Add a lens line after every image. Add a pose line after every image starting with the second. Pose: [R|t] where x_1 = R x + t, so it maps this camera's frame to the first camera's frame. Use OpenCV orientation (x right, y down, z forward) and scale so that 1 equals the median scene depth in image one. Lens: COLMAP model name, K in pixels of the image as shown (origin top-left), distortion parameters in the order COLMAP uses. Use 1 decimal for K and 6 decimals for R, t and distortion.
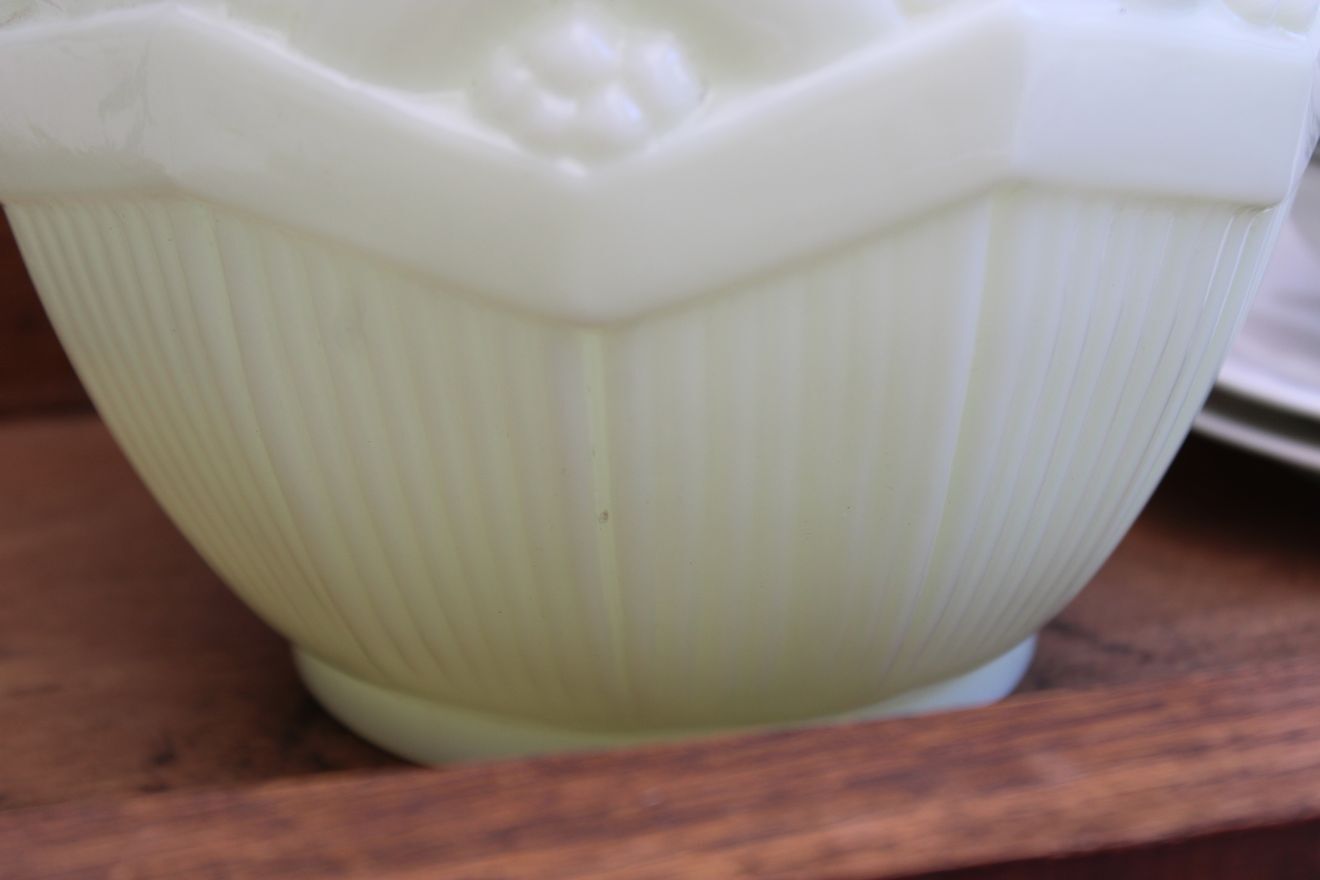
lens RADIAL K [[3009.5, 0, 660.0], [0, 3009.5, 440.0], [0, 0, 1]] dist [0.021795, 0.269383]
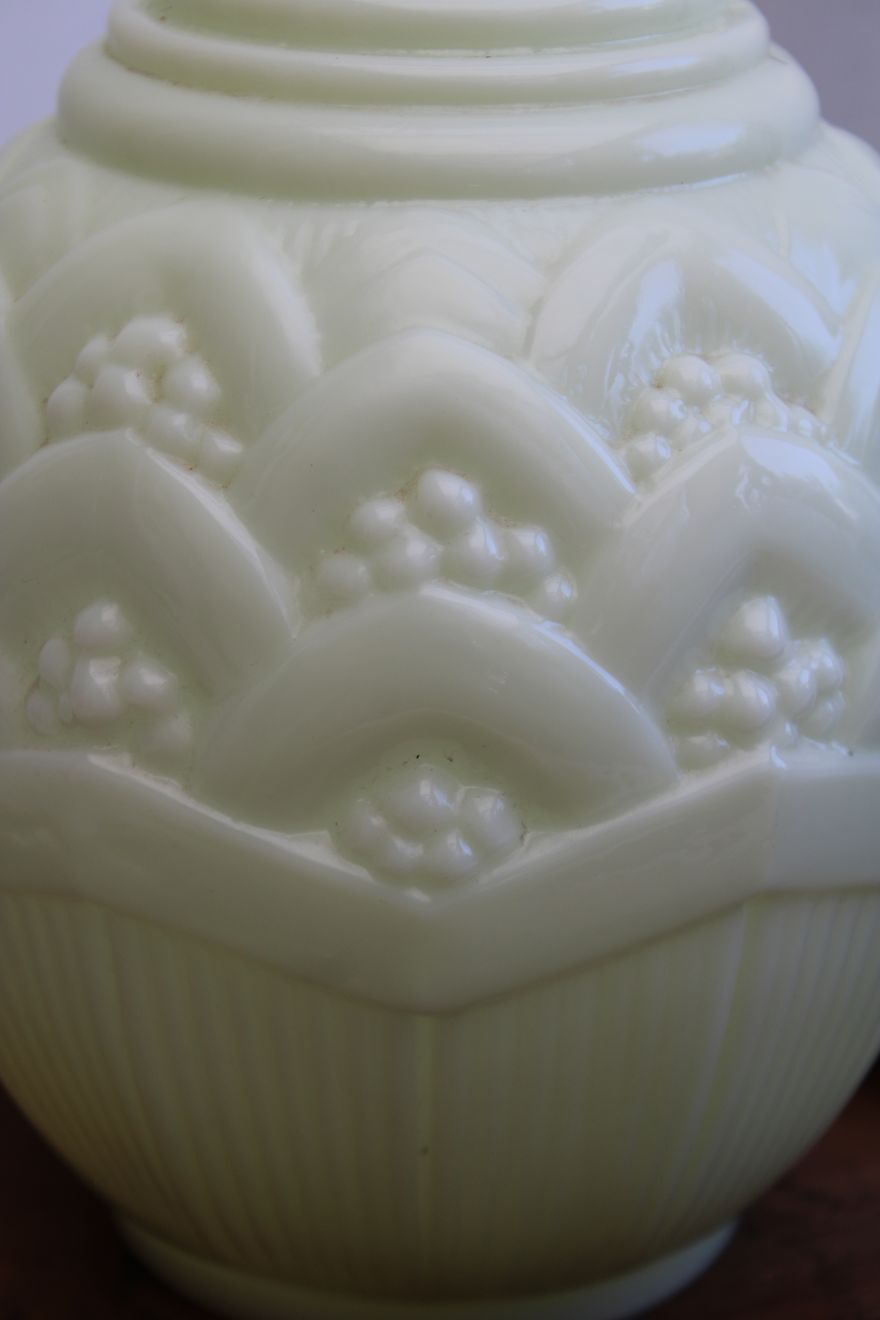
lens RADIAL K [[3009.5, 0, 440.0], [0, 3009.5, 660.0], [0, 0, 1]] dist [0.021795, 0.269383]
pose [[0.997099, -0.002181, 0.076080, -0.112213], [0.003549, 0.999834, -0.017849, -0.162417], [-0.076029, 0.018067, 0.996942, -0.233582]]
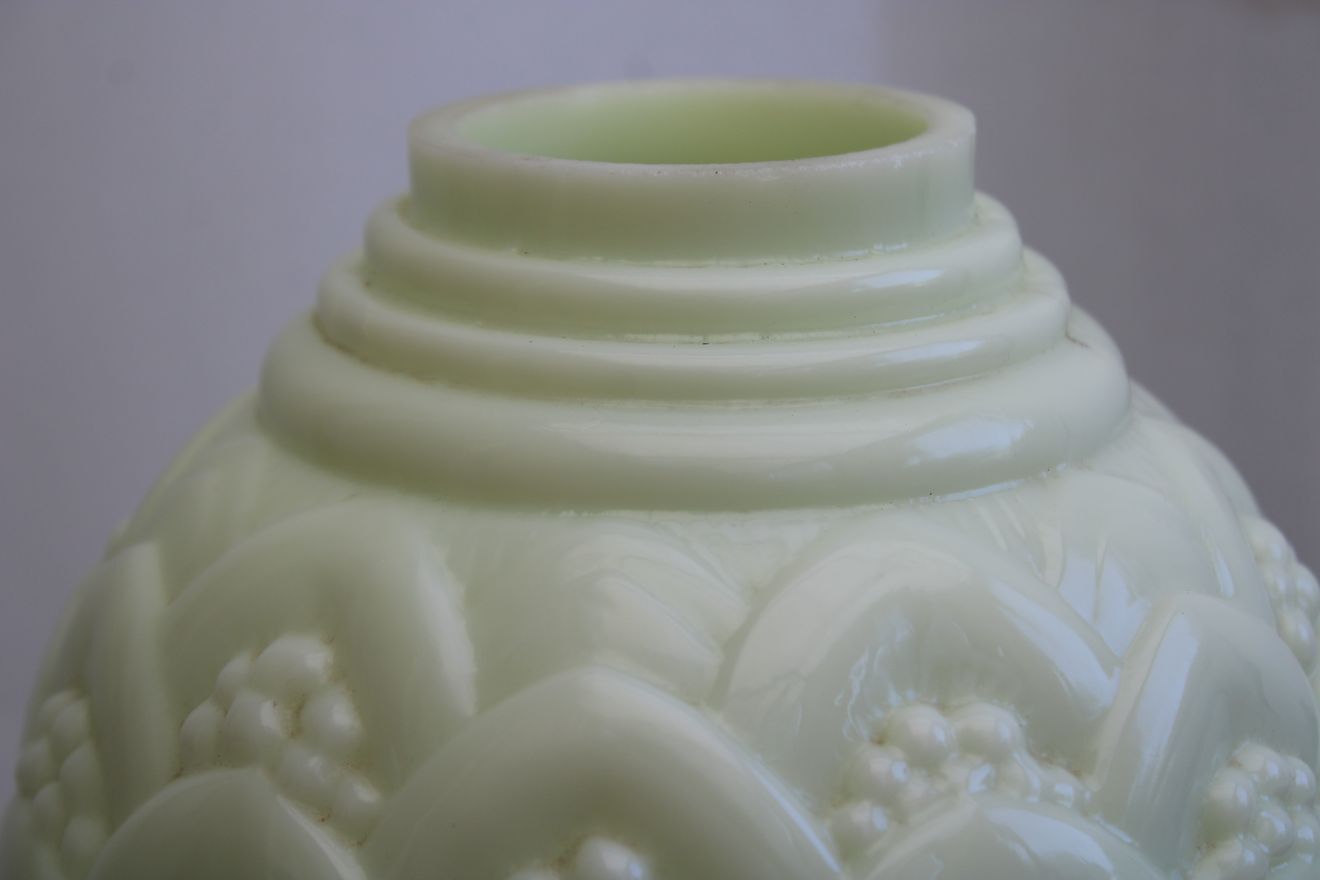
lens RADIAL K [[3009.5, 0, 660.0], [0, 3009.5, 440.0], [0, 0, 1]] dist [0.021795, 0.269383]
pose [[0.997924, 0.032874, -0.055381, 0.047885], [-0.040202, 0.989771, -0.136886, -0.253493], [0.050314, 0.138828, 0.989037, -0.049762]]
